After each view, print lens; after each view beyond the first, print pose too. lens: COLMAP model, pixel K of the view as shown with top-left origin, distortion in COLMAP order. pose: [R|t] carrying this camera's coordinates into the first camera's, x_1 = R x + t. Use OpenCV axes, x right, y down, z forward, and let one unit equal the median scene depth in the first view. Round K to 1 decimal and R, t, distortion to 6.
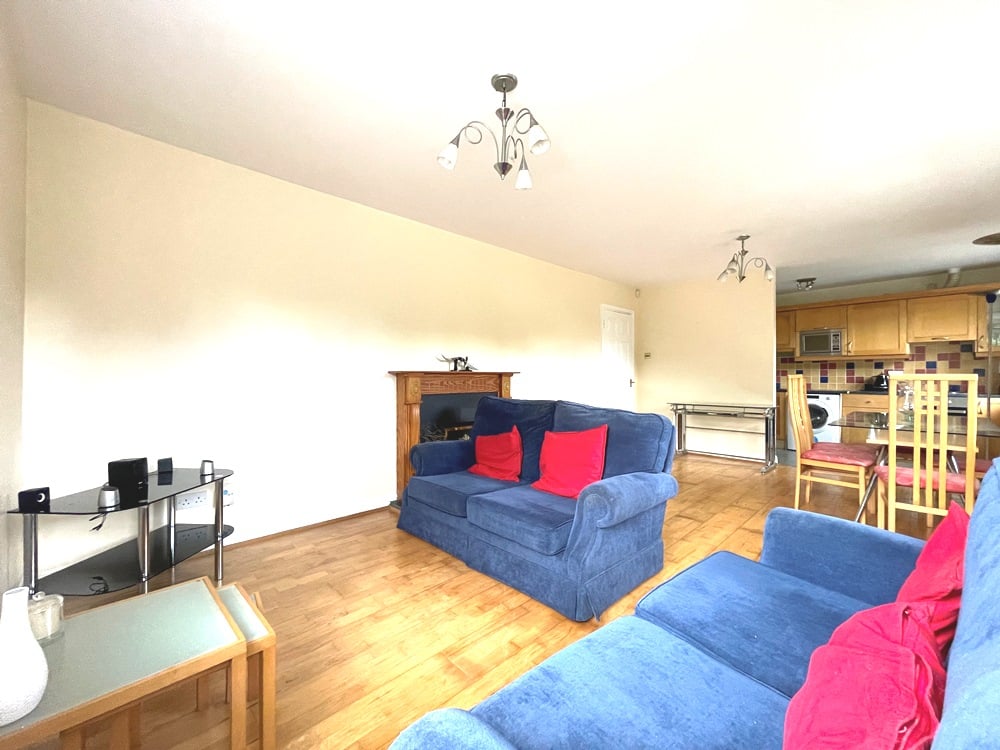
lens RADIAL K [[416.5, 0, 499.0], [0, 416.5, 374.8], [0, 0, 1]] dist [0.002220, 0.000373]
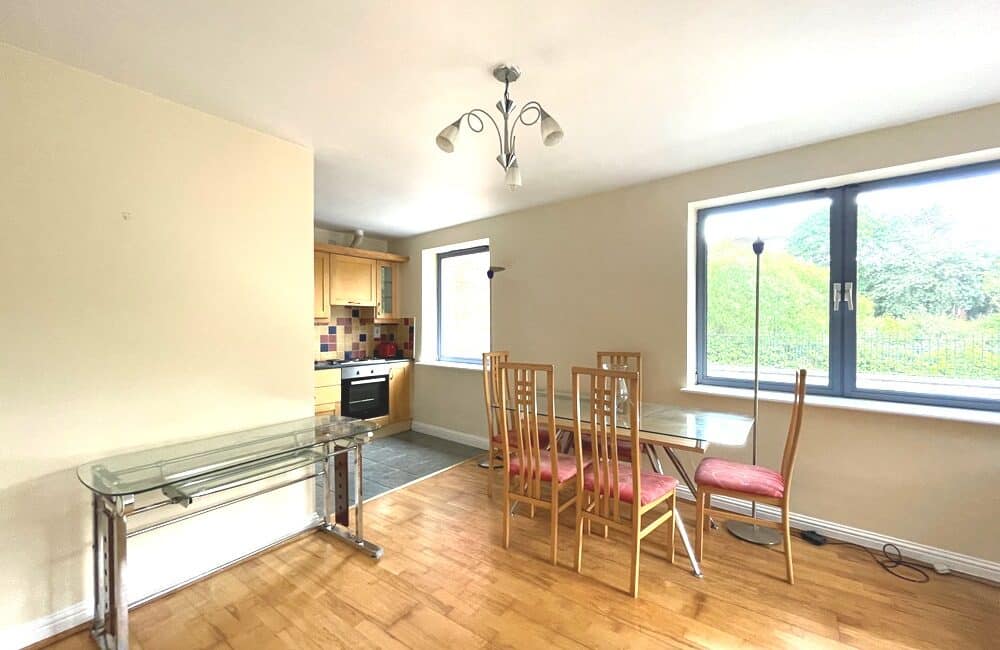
lens RADIAL K [[394.6, 0, 502.8], [0, 394.6, 327.5], [0, 0, 1]] dist [-0.001243, -0.000052]
pose [[-0.184201, -0.000657, 0.982888, 0.127512], [-0.004010, 0.999992, -0.000083, -0.030335], [-0.982881, -0.003957, -0.184202, 0.791206]]
